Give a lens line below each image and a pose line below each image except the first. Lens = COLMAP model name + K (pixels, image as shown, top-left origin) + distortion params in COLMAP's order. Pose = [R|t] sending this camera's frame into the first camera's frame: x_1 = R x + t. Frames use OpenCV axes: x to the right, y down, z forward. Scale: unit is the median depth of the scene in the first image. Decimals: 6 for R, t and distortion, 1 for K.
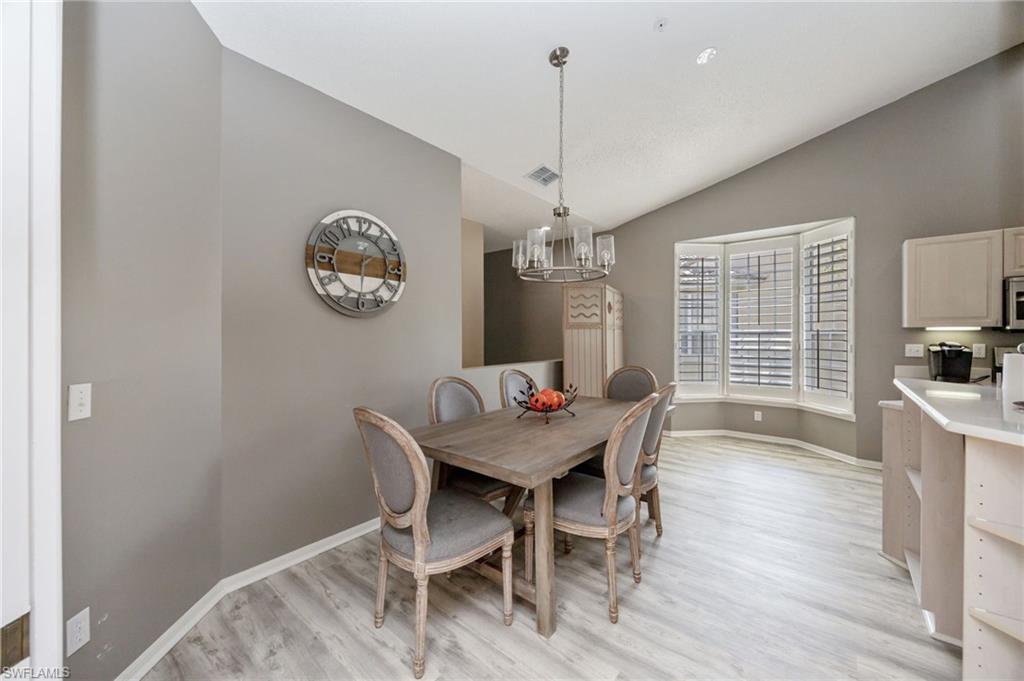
lens RADIAL K [[395.3, 0, 508.7], [0, 395.3, 336.4], [0, 0, 1]] dist [0.000226, -0.000101]
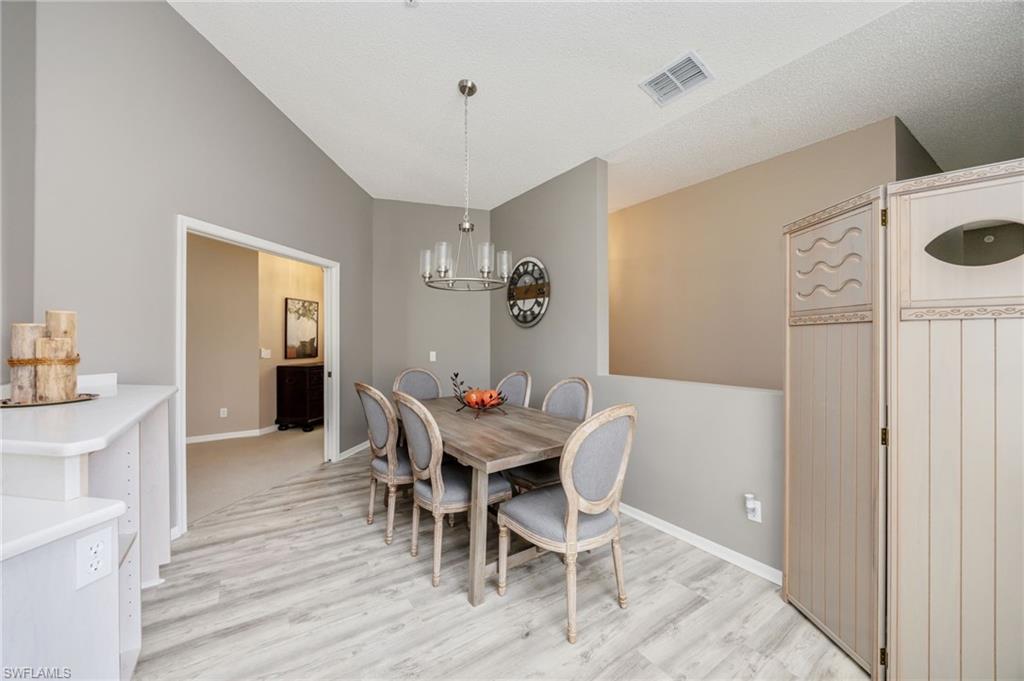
lens RADIAL K [[395.3, 0, 510.1], [0, 395.3, 341.4], [0, 0, 1]] dist [0.000226, -0.000101]
pose [[-0.288706, 0.012951, -0.957330, 1.086659], [-0.007402, 0.999848, 0.015759, -0.013976], [0.957389, 0.011636, -0.288567, 1.347907]]
